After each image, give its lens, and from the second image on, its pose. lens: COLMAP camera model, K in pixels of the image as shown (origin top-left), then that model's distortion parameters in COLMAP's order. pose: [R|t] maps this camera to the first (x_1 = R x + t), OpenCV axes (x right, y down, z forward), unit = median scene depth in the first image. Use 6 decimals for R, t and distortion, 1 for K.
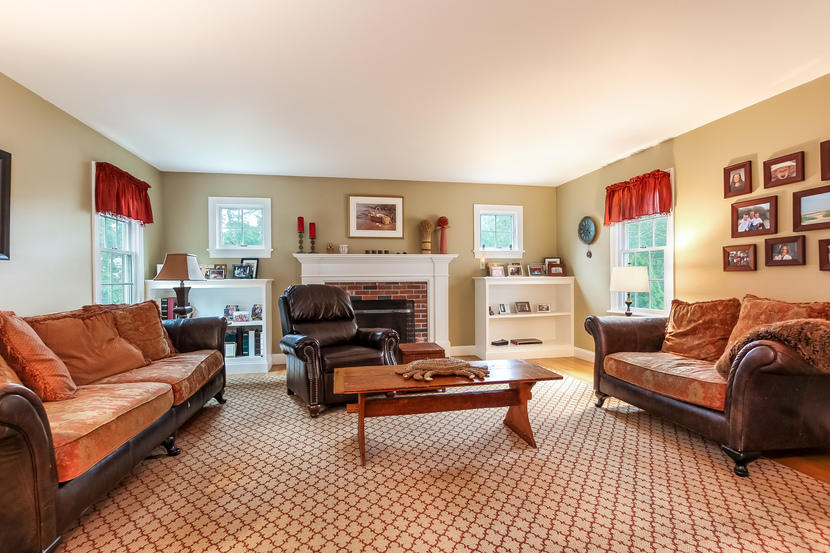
lens RADIAL K [[393.0, 0, 416.7], [0, 393.0, 276.4], [0, 0, 1]] dist [-0.026447, 0.002608]
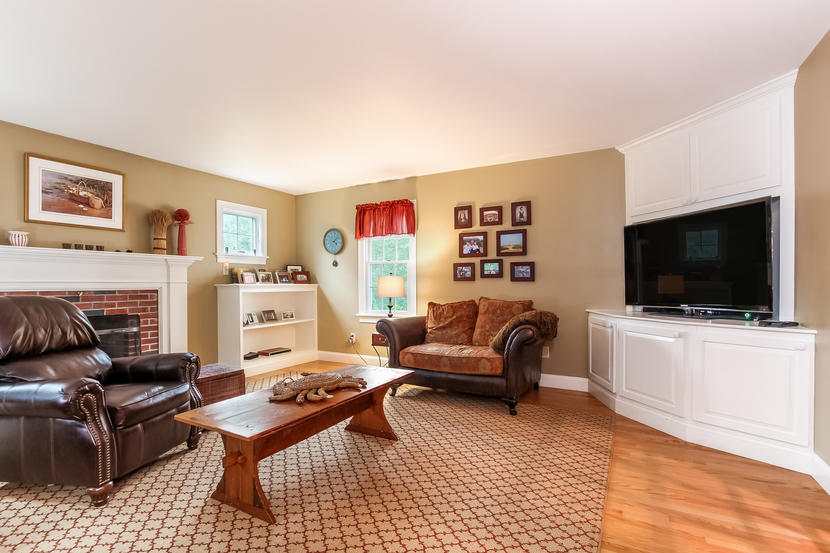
lens RADIAL K [[393.0, 0, 416.3], [0, 393.0, 282.7], [0, 0, 1]] dist [-0.026447, 0.002608]
pose [[0.638963, 0.006235, 0.769212, -0.387823], [-0.004877, 0.999980, -0.004054, -0.000059], [-0.769222, -0.001161, 0.638981, 0.192079]]
